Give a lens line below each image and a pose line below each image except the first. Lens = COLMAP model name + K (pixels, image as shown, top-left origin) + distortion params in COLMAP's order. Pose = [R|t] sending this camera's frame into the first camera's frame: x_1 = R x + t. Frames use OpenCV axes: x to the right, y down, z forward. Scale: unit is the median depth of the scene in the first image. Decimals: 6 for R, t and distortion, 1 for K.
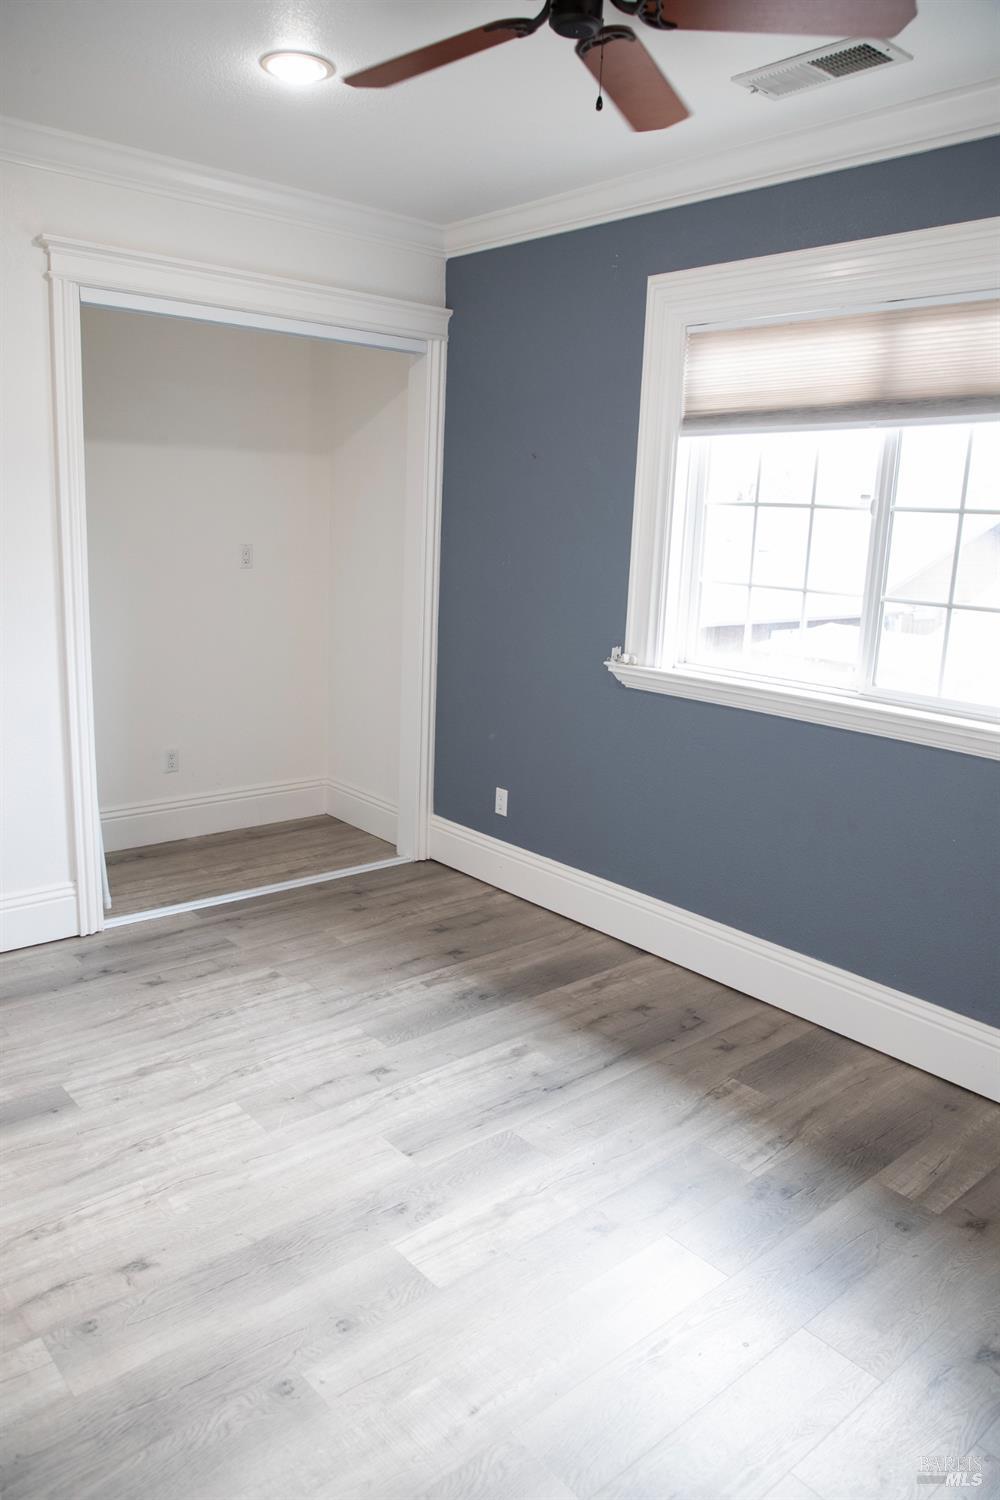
lens RADIAL K [[1030.9, 0, 500.0], [0, 1030.9, 750.0], [0, 0, 1]] dist [-0.075567, 0.040687]
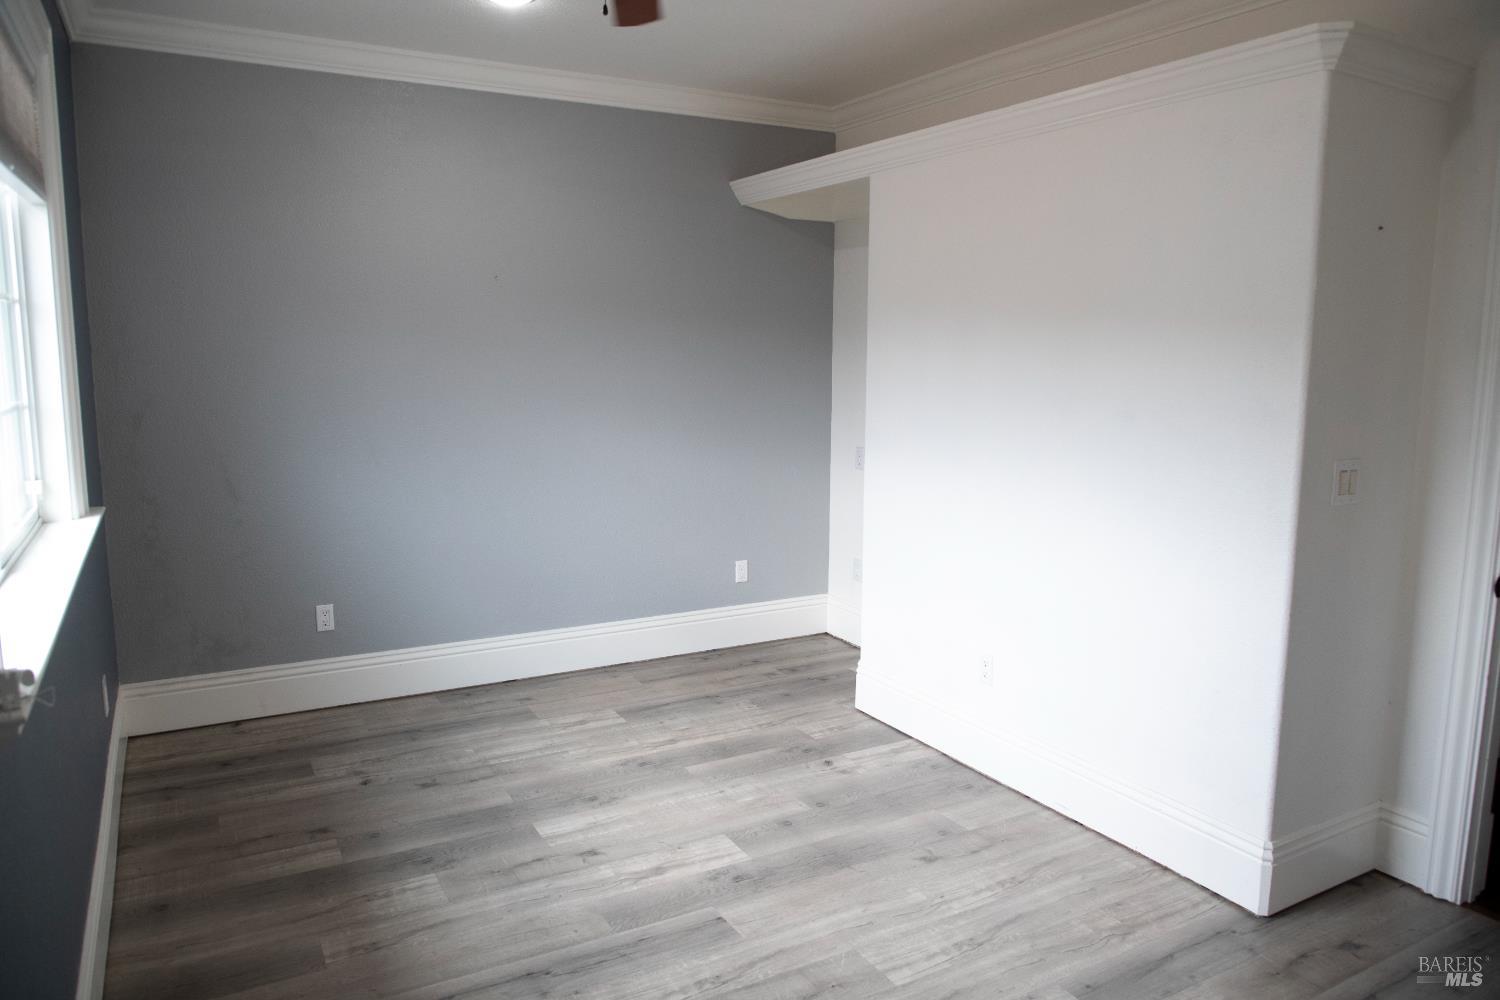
lens RADIAL K [[1030.9, 0, 746.0], [0, 1030.9, 491.2], [0, 0, 1]] dist [-0.075567, 0.040687]
pose [[-0.976107, -0.077597, 0.202962, -0.307054], [0.001543, 0.931562, 0.363578, -0.424207], [-0.217285, 0.355204, -0.909185, 1.861078]]
